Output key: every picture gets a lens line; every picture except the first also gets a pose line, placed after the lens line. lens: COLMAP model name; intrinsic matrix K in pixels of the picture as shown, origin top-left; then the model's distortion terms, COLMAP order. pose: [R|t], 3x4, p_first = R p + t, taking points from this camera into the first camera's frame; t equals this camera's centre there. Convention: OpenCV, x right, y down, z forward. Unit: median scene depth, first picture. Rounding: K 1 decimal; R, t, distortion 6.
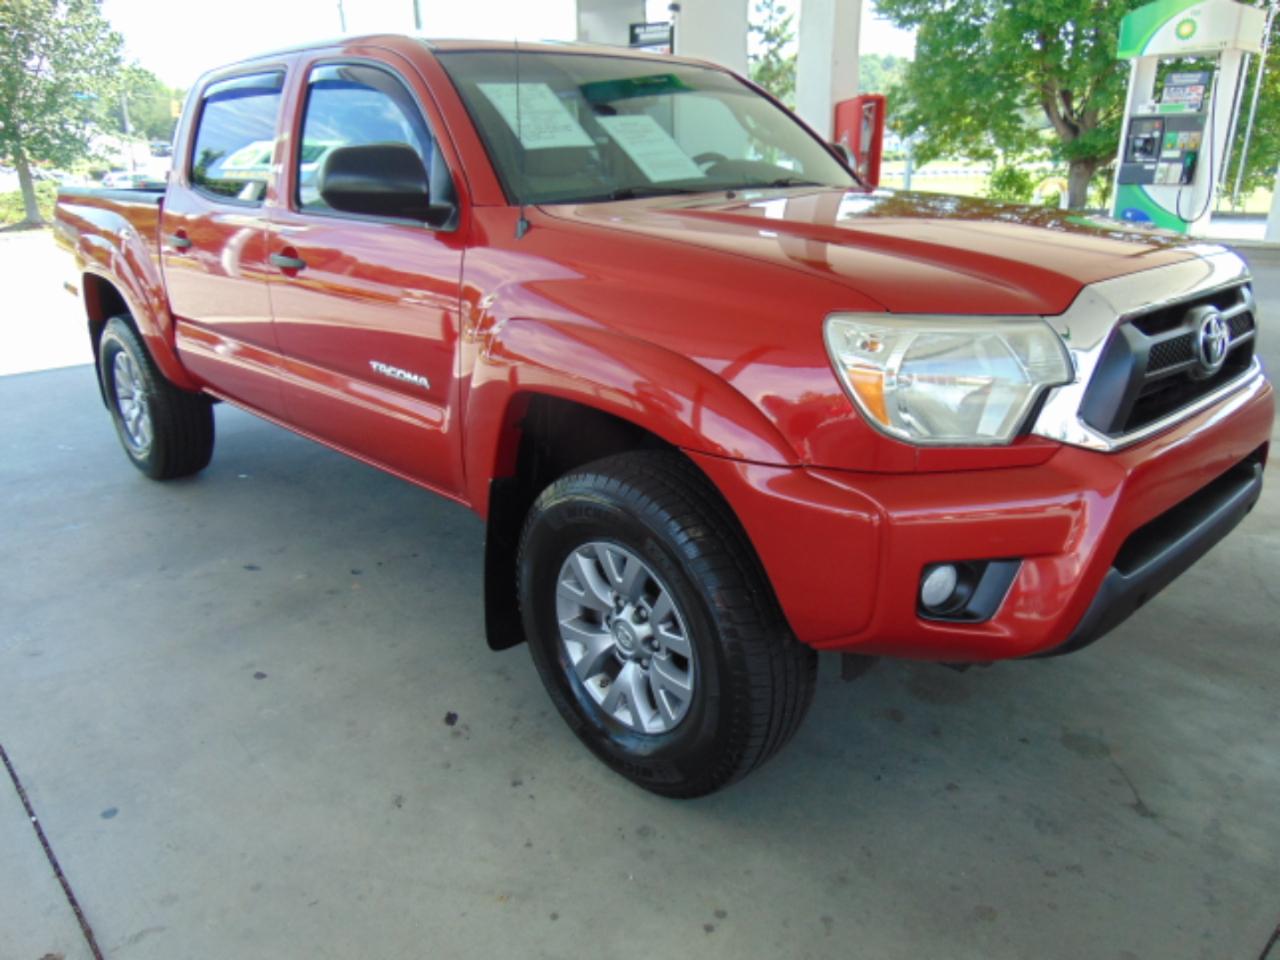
lens RADIAL K [[928.2, 0, 655.0], [0, 928.2, 476.4], [0, 0, 1]] dist [-0.012999, 0.029892]
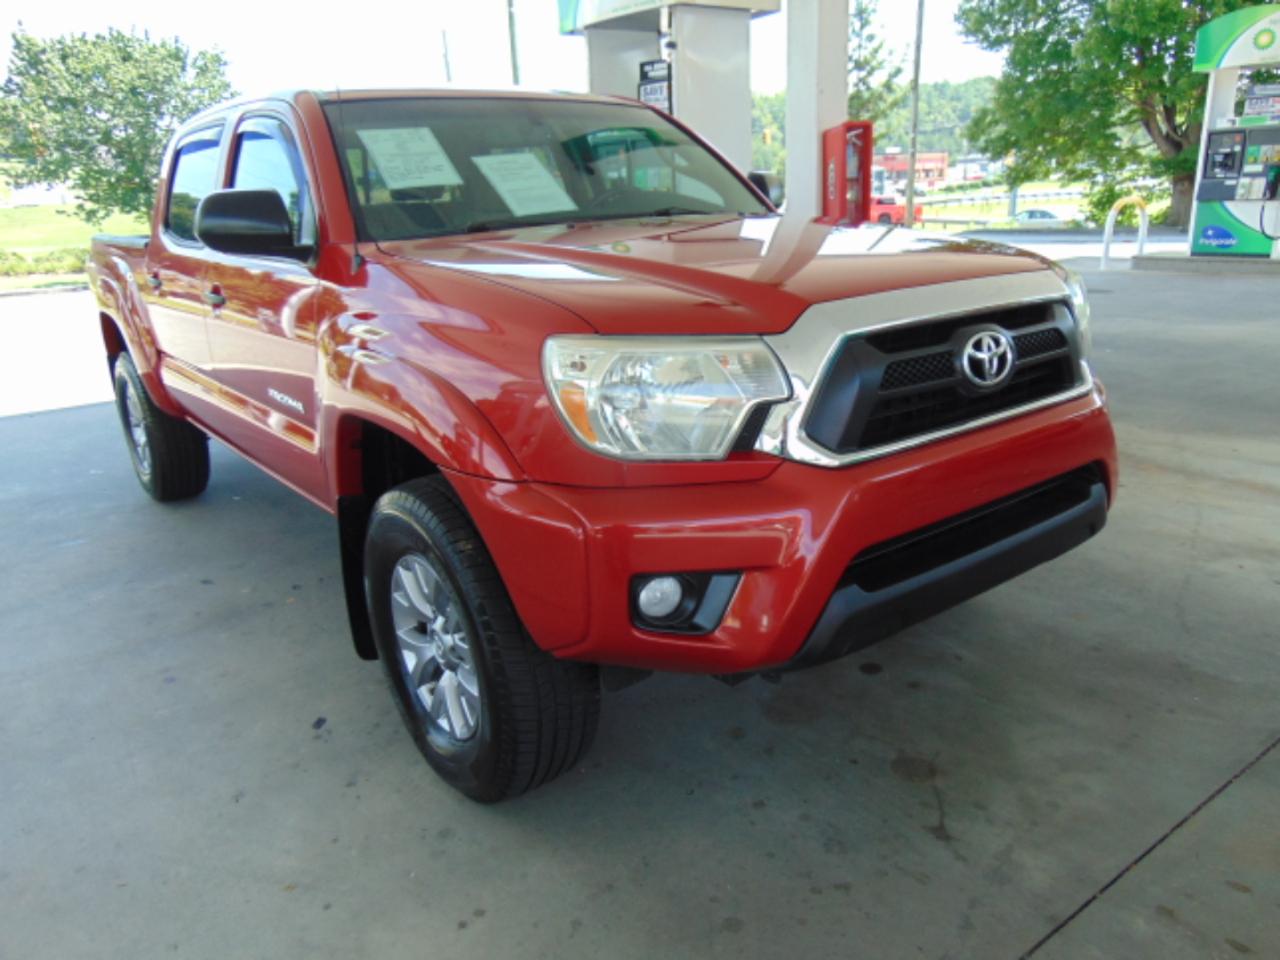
lens RADIAL K [[925.8, 0, 648.1], [0, 925.8, 477.6], [0, 0, 1]] dist [-0.005358, 0.011162]
pose [[0.994045, 0.001427, -0.108960, 0.107166], [-0.004713, 0.999542, -0.029909, 0.004126], [0.108868, 0.030244, 0.993596, -0.007620]]
